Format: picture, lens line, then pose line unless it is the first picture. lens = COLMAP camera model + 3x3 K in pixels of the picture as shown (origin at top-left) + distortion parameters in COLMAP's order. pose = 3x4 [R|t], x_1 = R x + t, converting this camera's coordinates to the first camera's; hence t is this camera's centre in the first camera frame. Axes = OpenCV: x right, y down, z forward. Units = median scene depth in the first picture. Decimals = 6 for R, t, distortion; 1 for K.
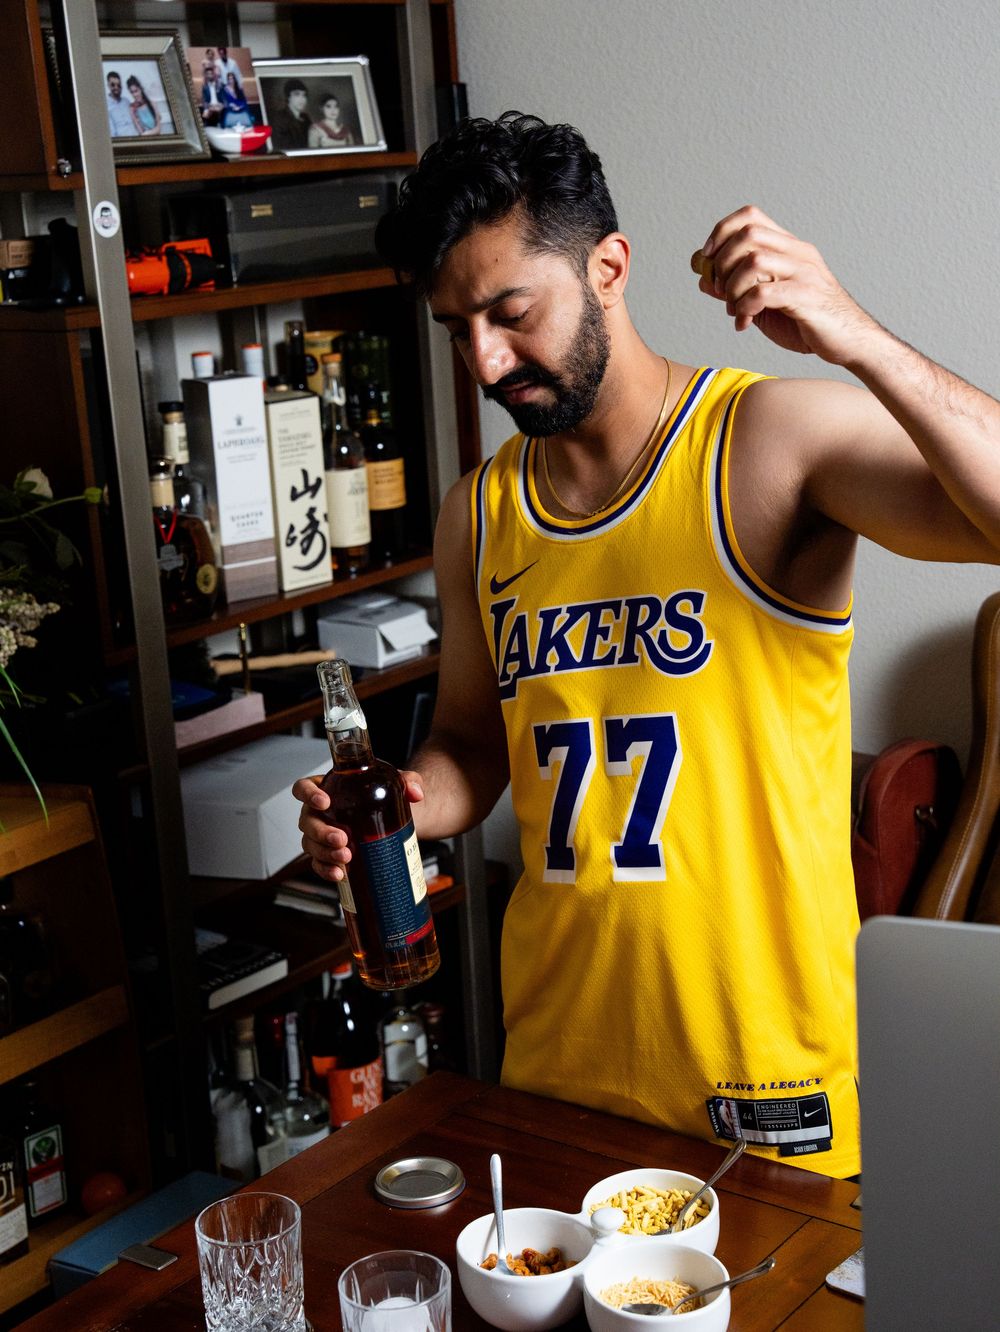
lens RADIAL K [[2127.5, 0, 499.6], [0, 2127.5, 688.8], [0, 0, 1]] dist [0.160650, 0.000000]
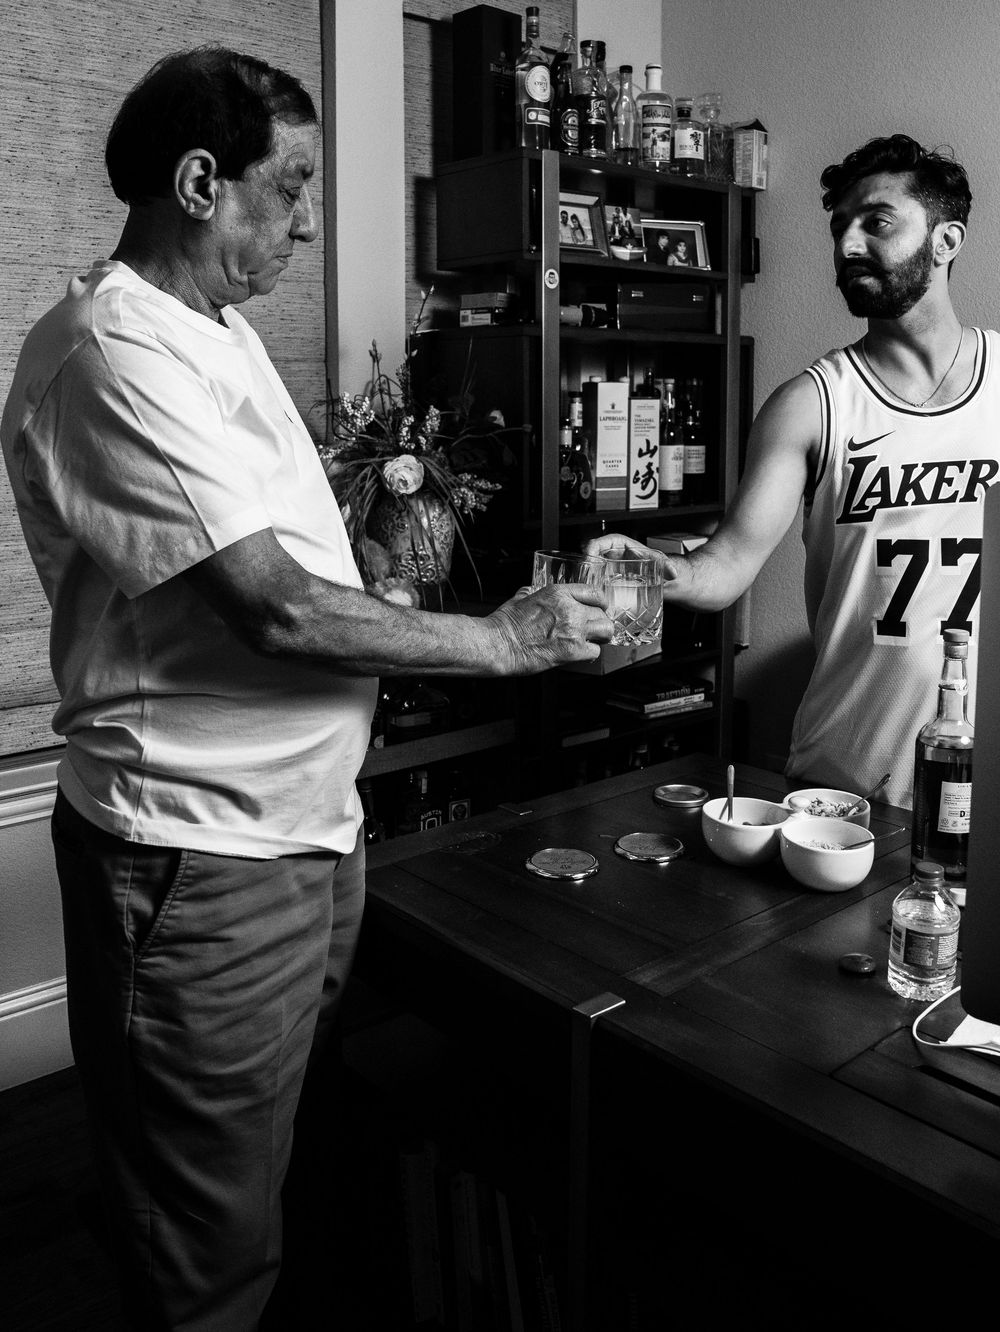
lens RADIAL K [[1229.0, 0, 499.5], [0, 1229.0, 515.9], [0, 0, 1]] dist [-0.113826, 0.017464]
pose [[0.974943, 0.078624, -0.208097, 0.002364], [-0.108547, 0.984673, -0.136515, 0.108186], [0.194174, 0.155682, 0.968535, 0.031682]]
